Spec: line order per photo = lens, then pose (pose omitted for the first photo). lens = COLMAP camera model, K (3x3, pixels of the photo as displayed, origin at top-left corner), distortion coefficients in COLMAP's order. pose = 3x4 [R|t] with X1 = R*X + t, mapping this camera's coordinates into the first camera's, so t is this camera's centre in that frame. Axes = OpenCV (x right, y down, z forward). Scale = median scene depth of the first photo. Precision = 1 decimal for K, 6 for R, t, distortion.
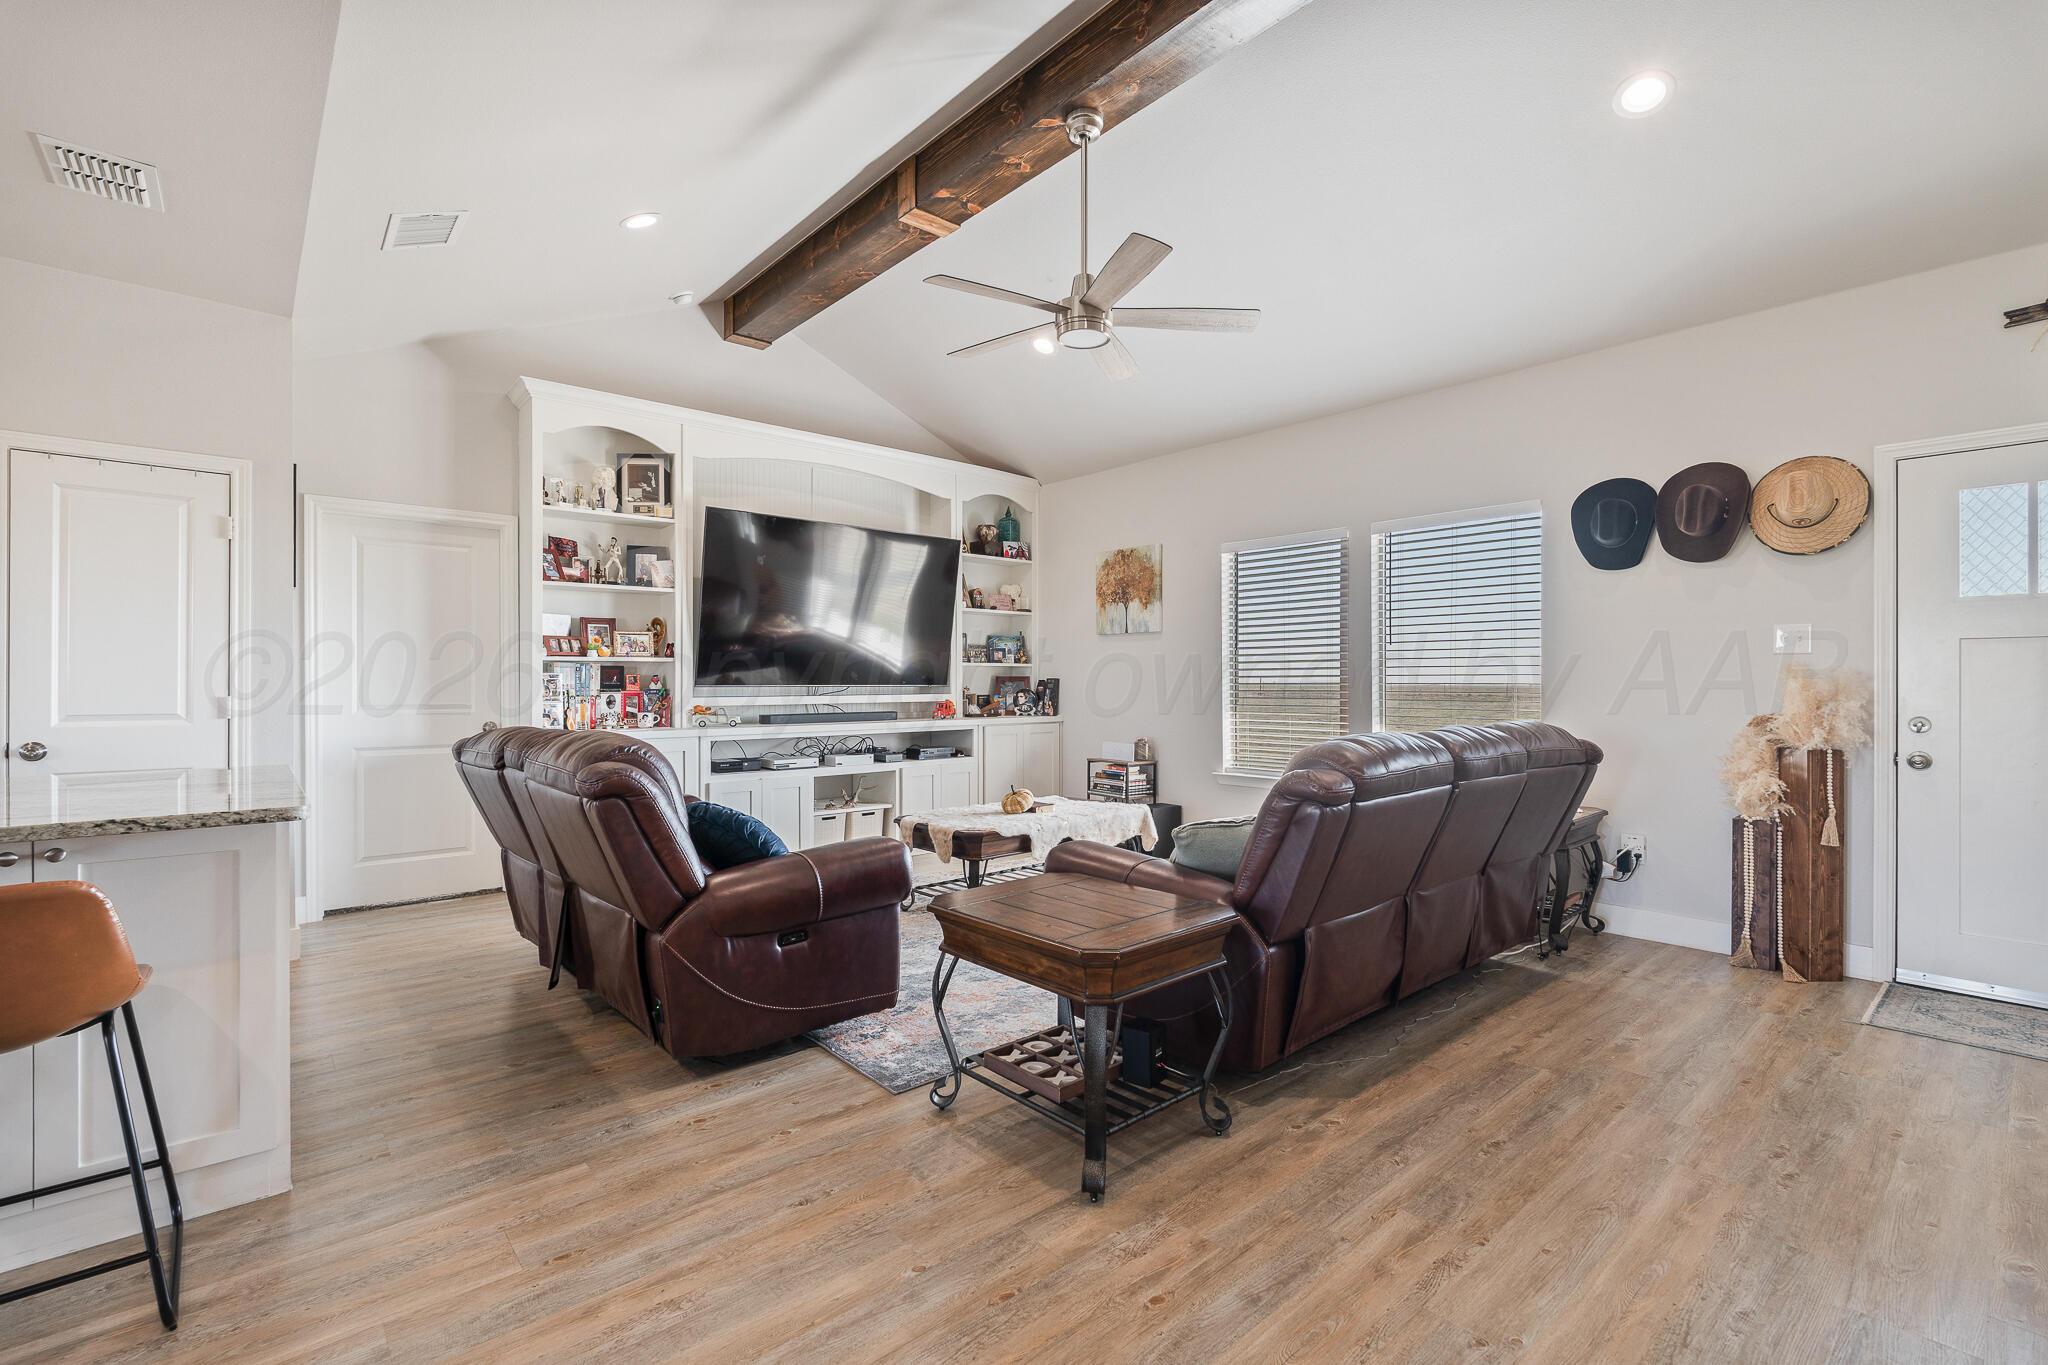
lens RADIAL K [[903.2, 0, 1029.7], [0, 903.2, 684.1], [0, 0, 1]] dist [-0.005462, 0.001029]
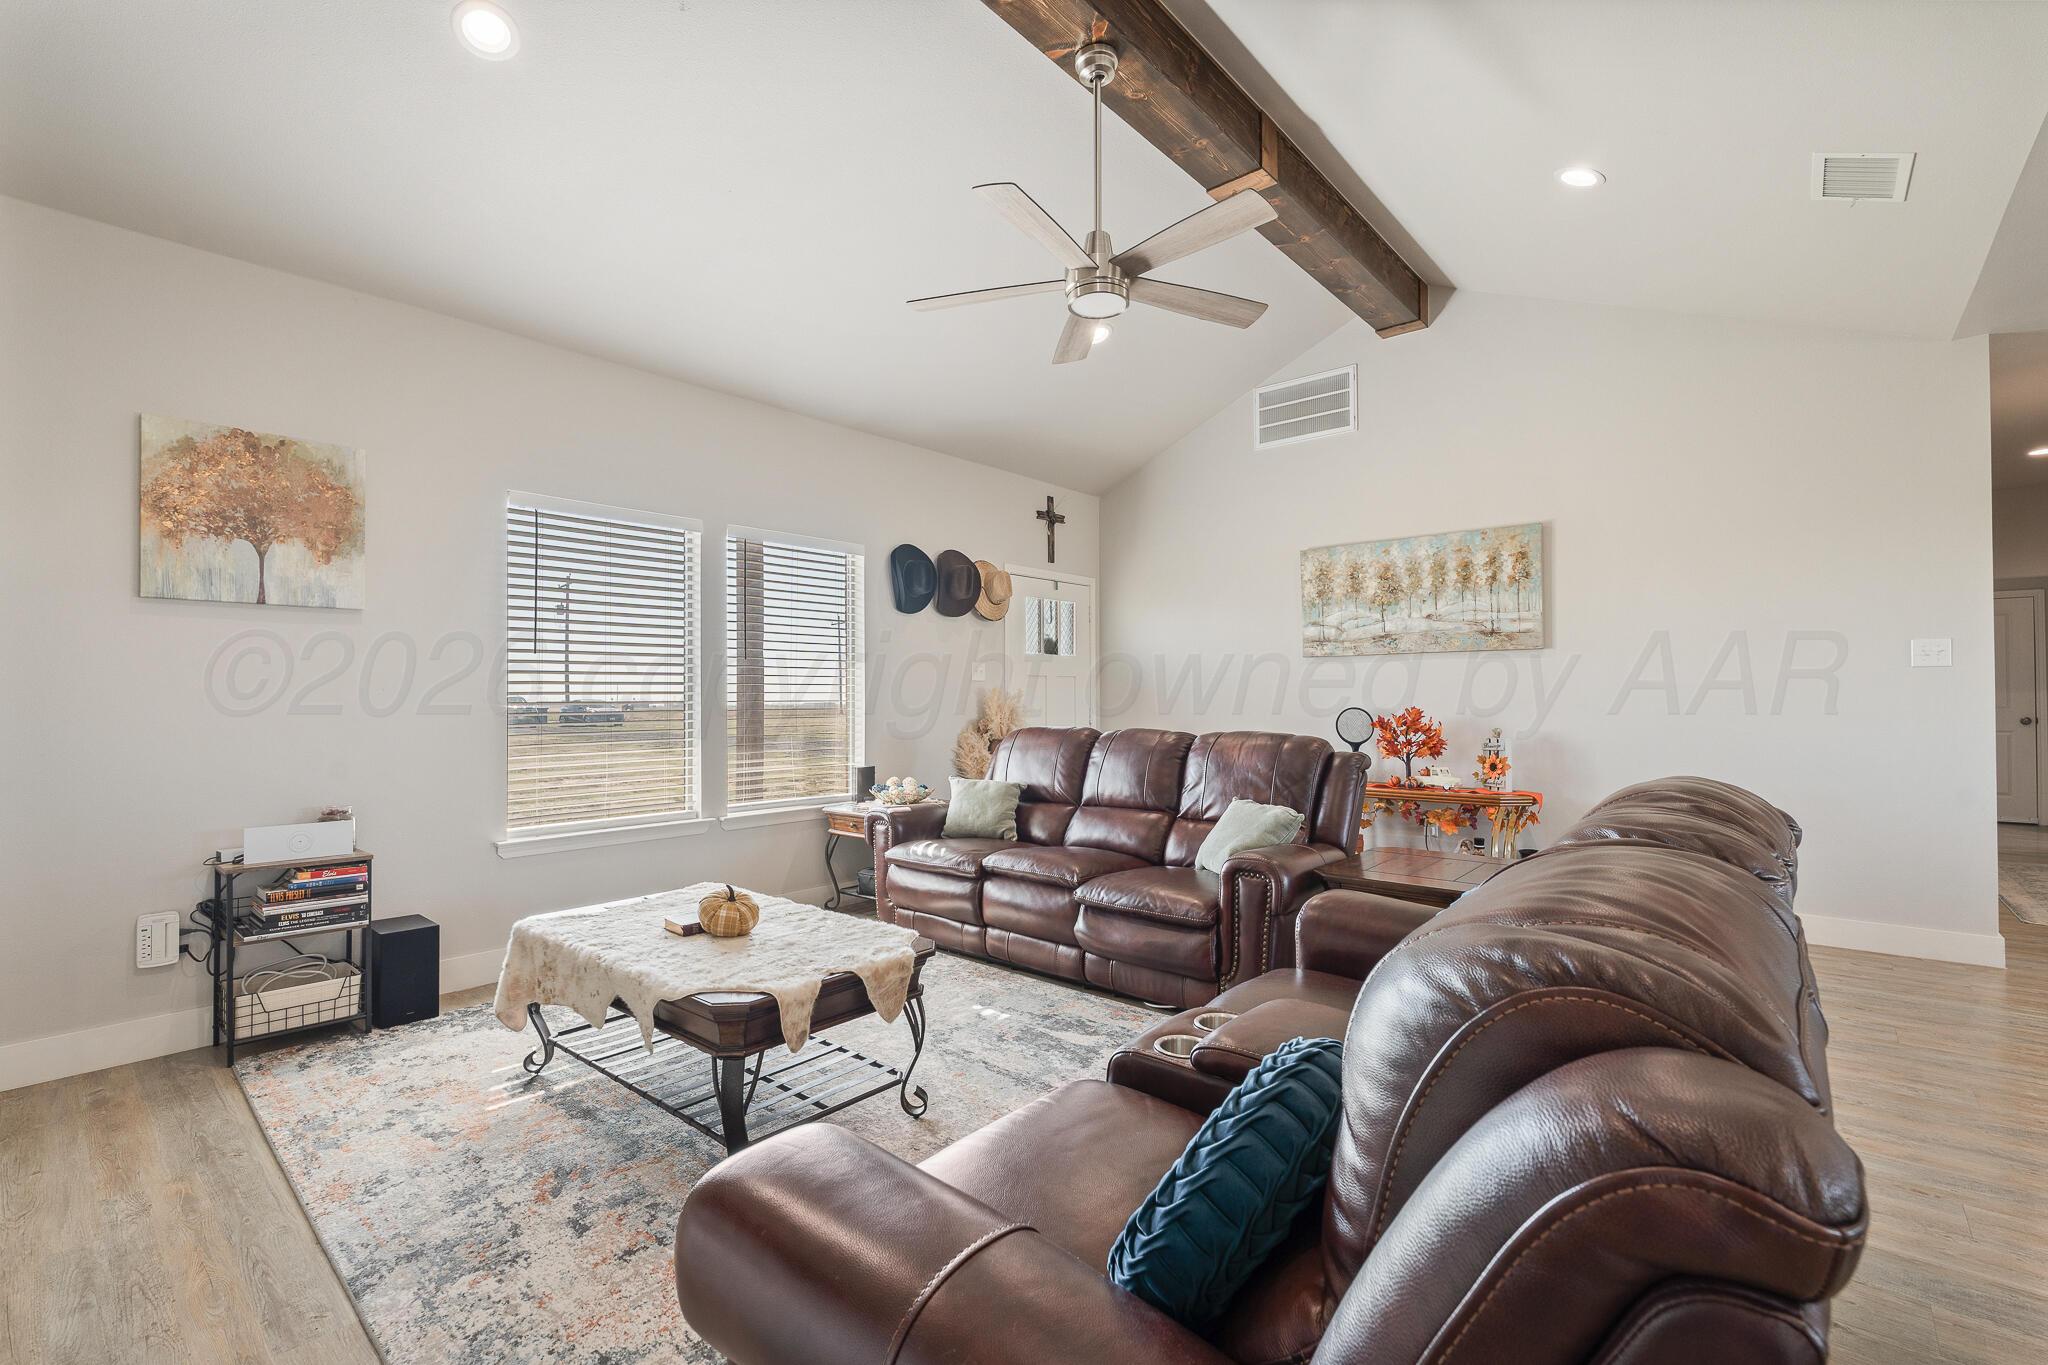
lens RADIAL K [[903.2, 0, 1036.8], [0, 903.2, 692.8], [0, 0, 1]] dist [-0.005462, 0.001029]
pose [[-0.144774, 0.005606, 0.989449, -0.590809], [0.007519, 0.999961, -0.004565, -0.003140], [-0.989436, 0.006779, -0.144810, 0.875455]]
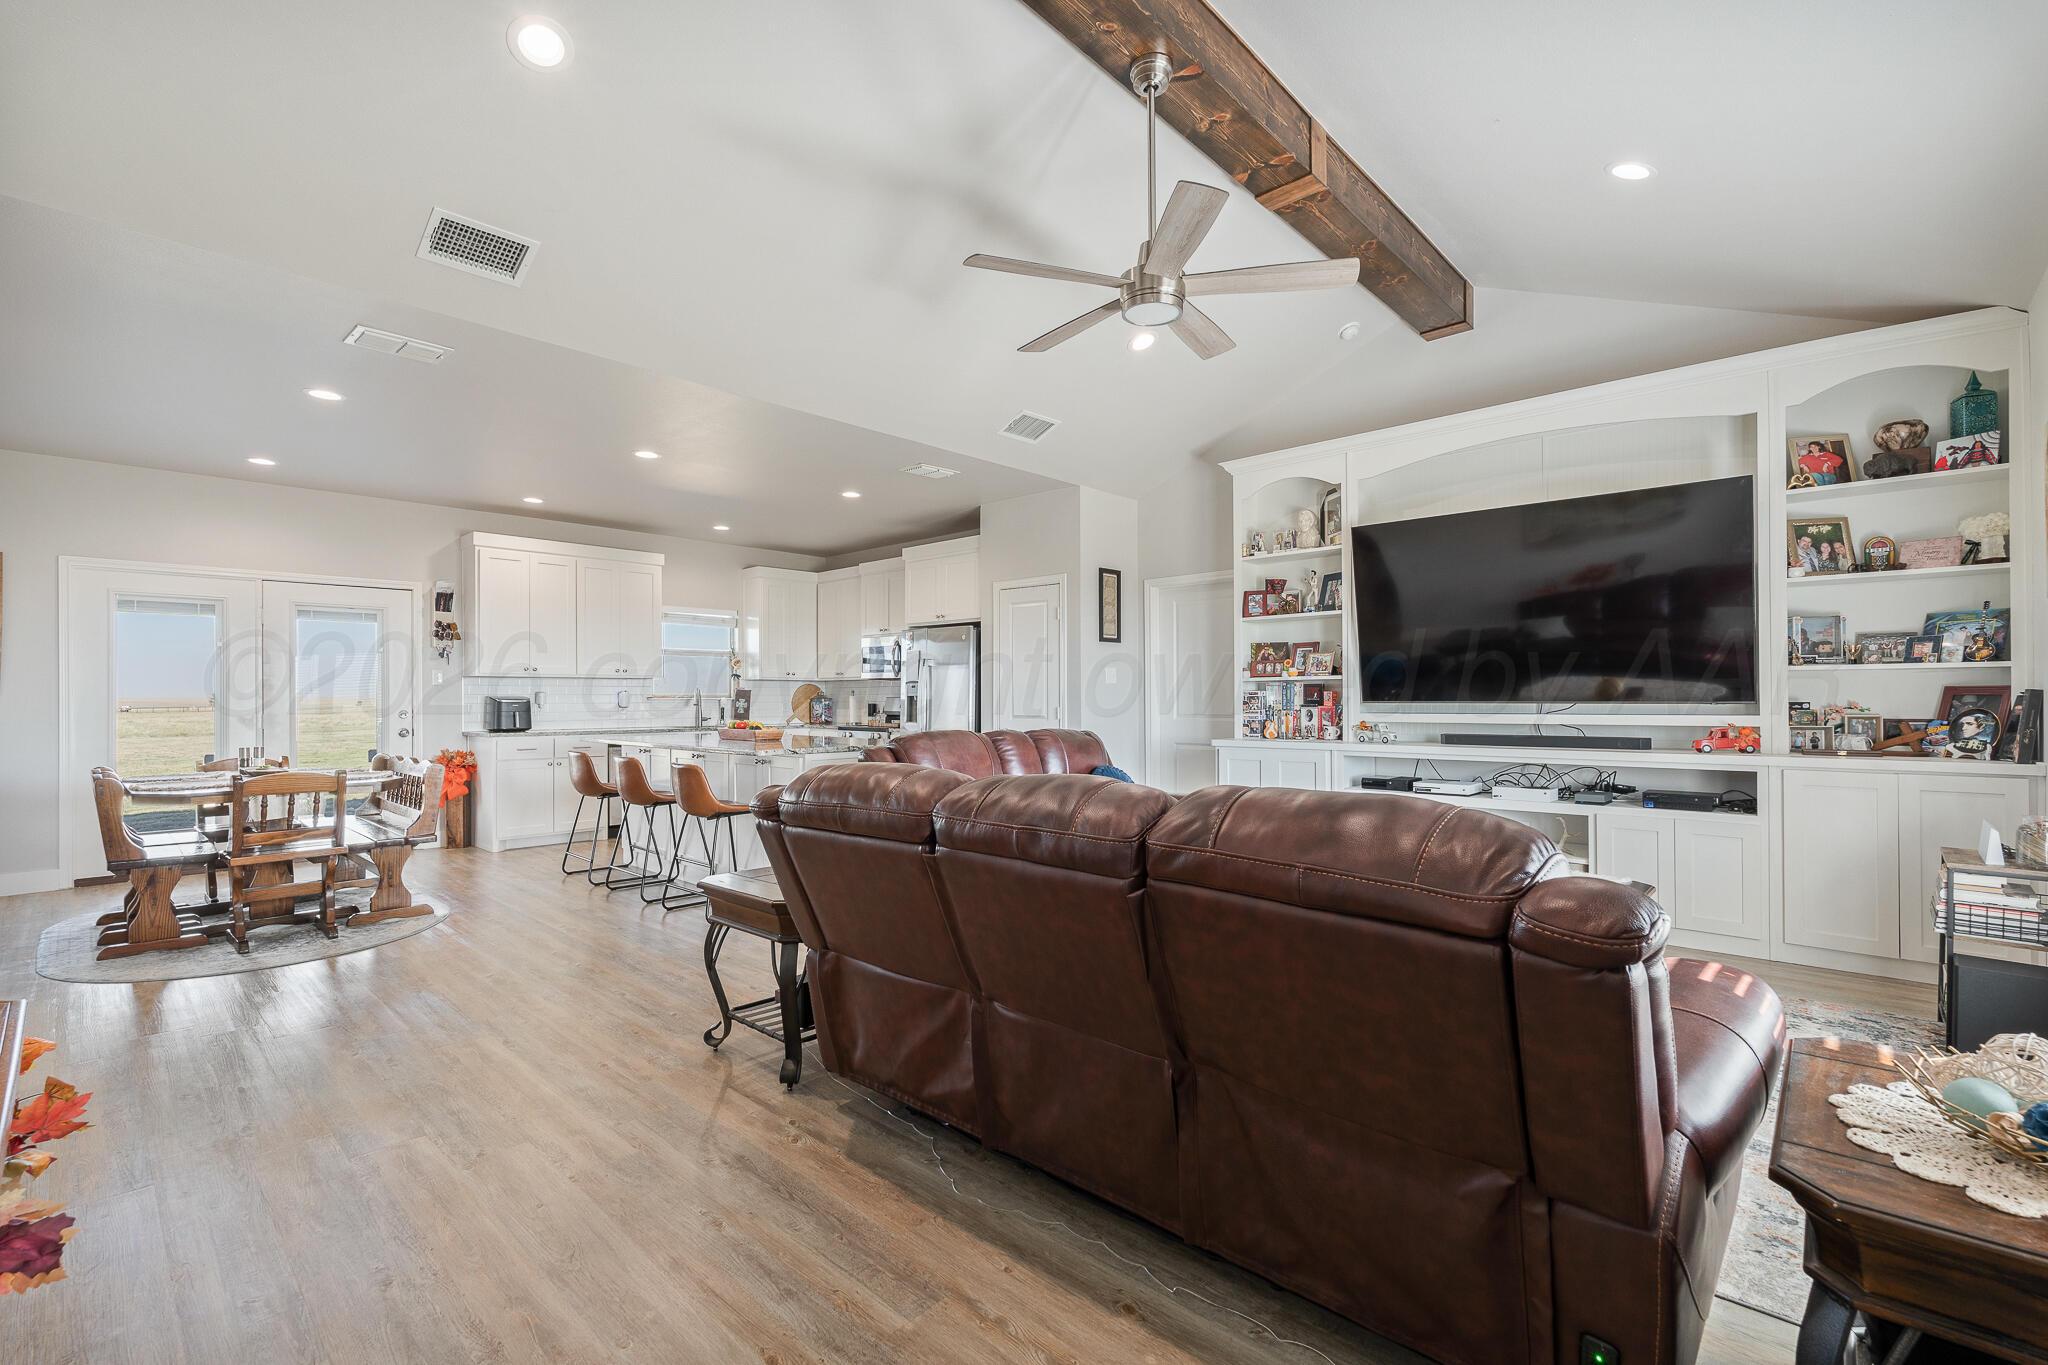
lens RADIAL K [[903.2, 0, 1029.8], [0, 903.2, 691.0], [0, 0, 1]] dist [-0.005462, 0.001029]
pose [[0.102880, -0.006987, -0.994669, 0.693210], [0.001516, 0.999975, -0.006867, -0.004272], [0.994693, -0.000801, 0.102889, 0.585916]]
